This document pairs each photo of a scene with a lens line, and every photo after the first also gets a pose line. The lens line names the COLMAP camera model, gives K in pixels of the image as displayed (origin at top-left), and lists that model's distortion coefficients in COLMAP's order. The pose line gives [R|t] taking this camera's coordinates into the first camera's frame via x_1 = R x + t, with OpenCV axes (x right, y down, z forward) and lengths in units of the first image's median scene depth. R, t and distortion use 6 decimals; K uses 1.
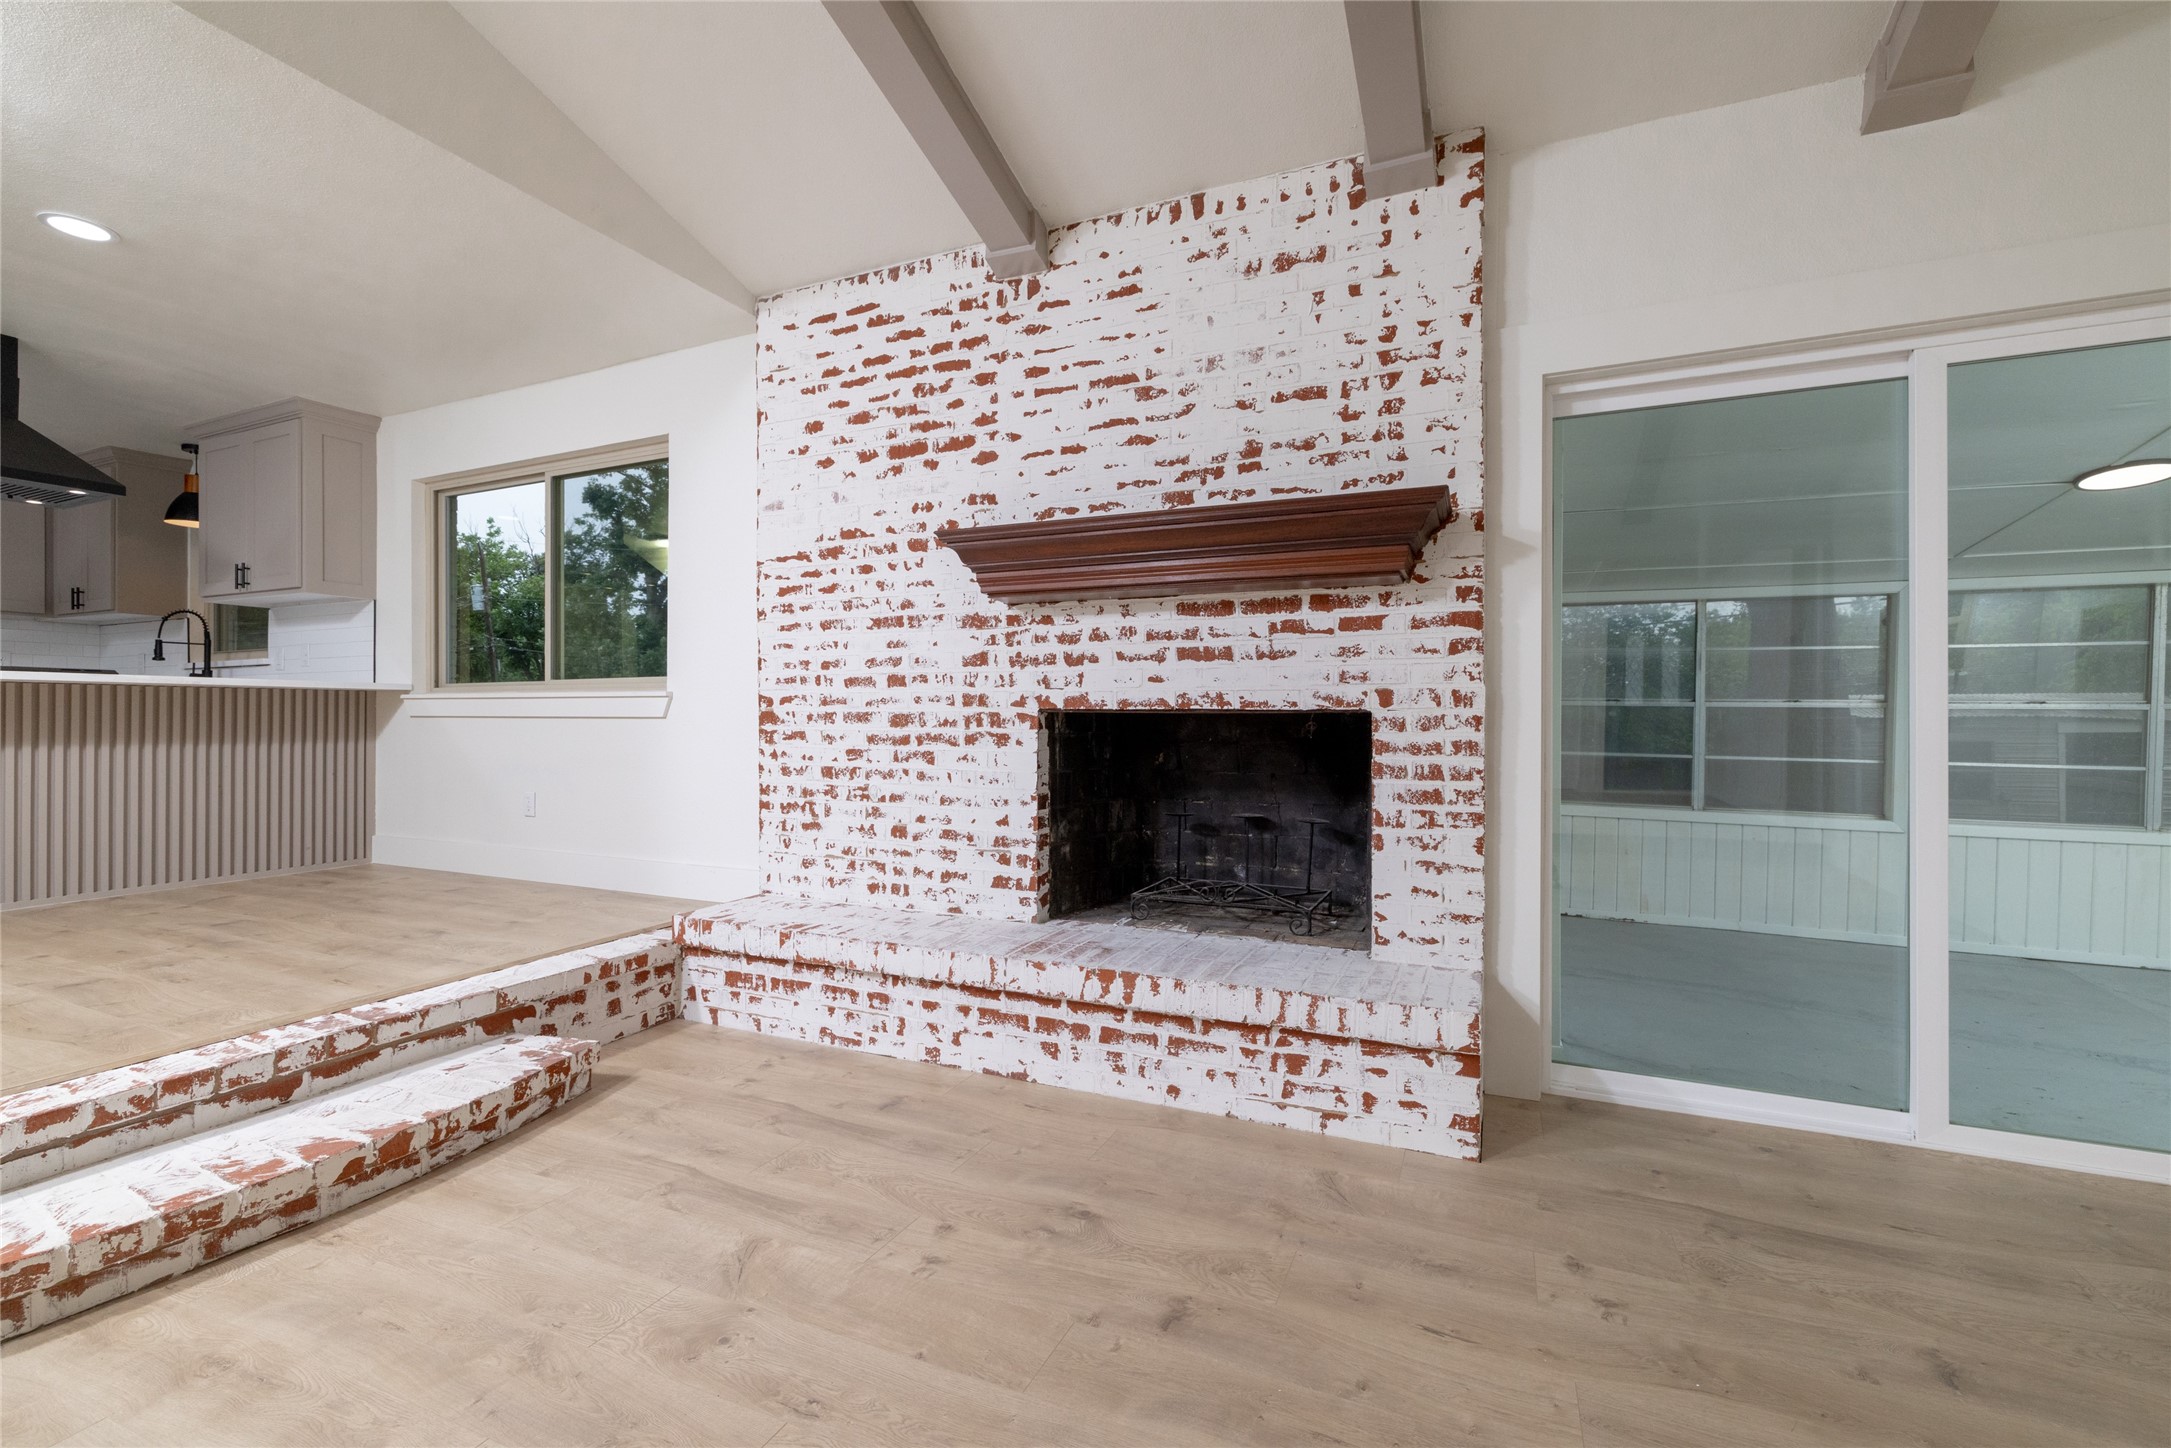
lens RADIAL K [[929.0, 0, 1080.3], [0, 929.0, 719.9], [0, 0, 1]] dist [-0.004214, 0.000856]
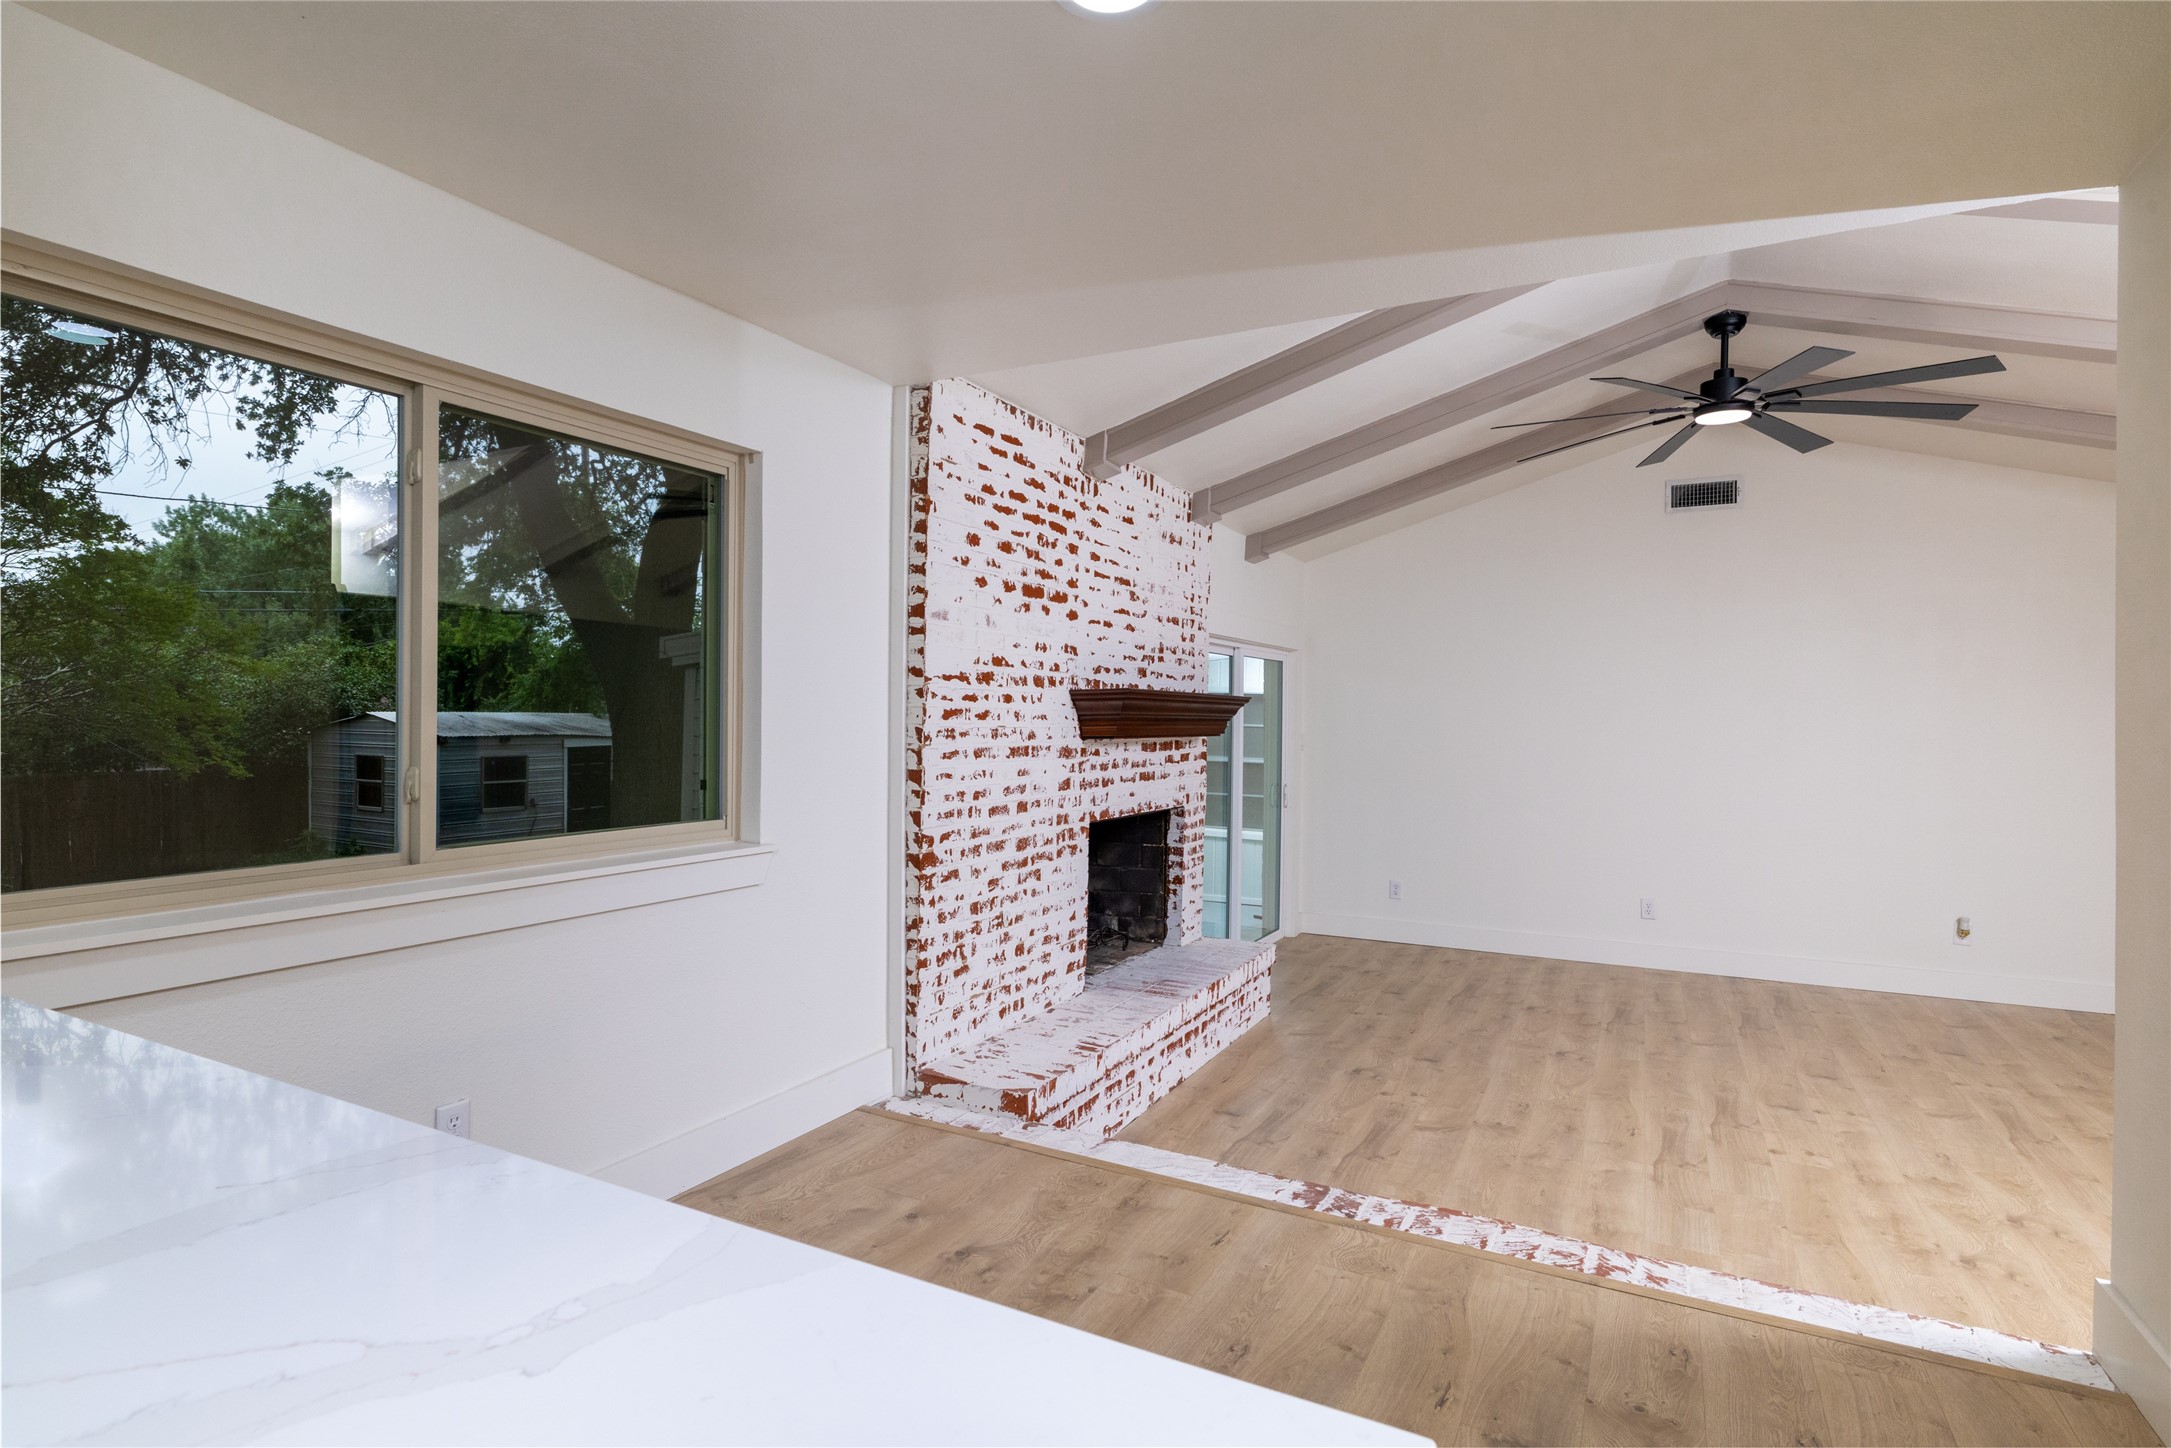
lens RADIAL K [[1085.3, 0, 1078.4], [0, 1085.3, 722.2], [0, 0, 1]] dist [0.000113, 0.000786]
pose [[0.062143, -0.007081, 0.998042, -1.499034], [-0.009617, 0.999924, 0.007693, -0.156515], [-0.998021, -0.010076, 0.062070, 0.908158]]
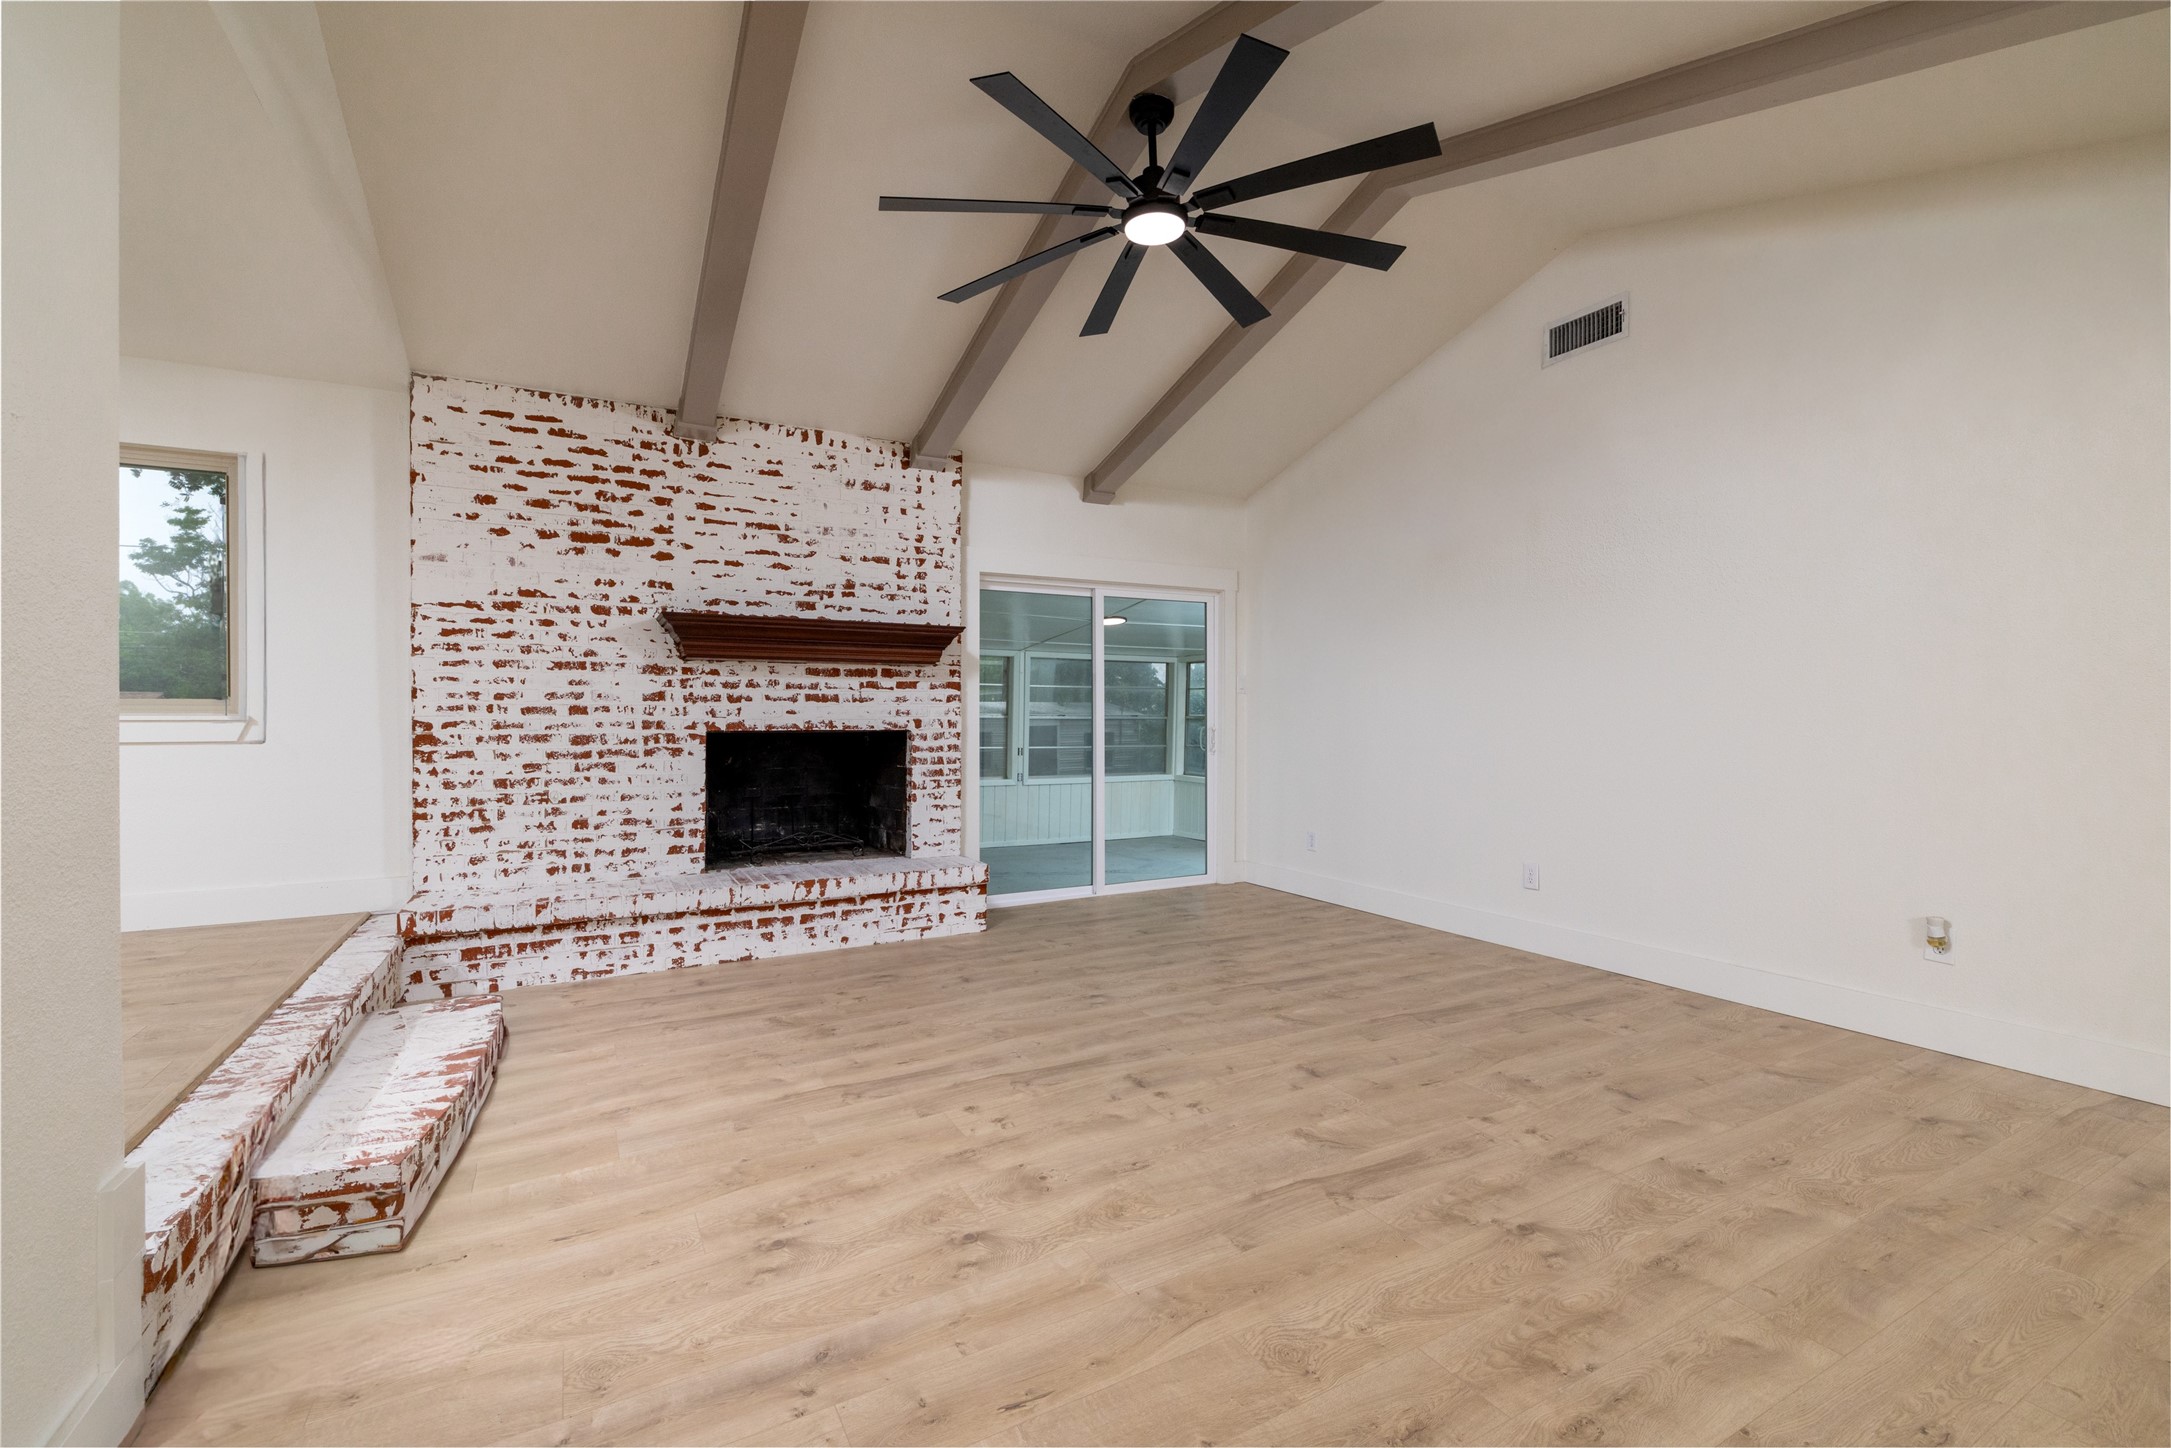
lens RADIAL K [[929.0, 0, 1080.3], [0, 929.0, 719.9], [0, 0, 1]] dist [-0.004214, 0.000856]
pose [[0.604931, -0.007789, 0.796239, -0.860686], [0.003014, 0.999967, 0.007492, -0.038036], [-0.796272, -0.002132, 0.604935, -0.385384]]
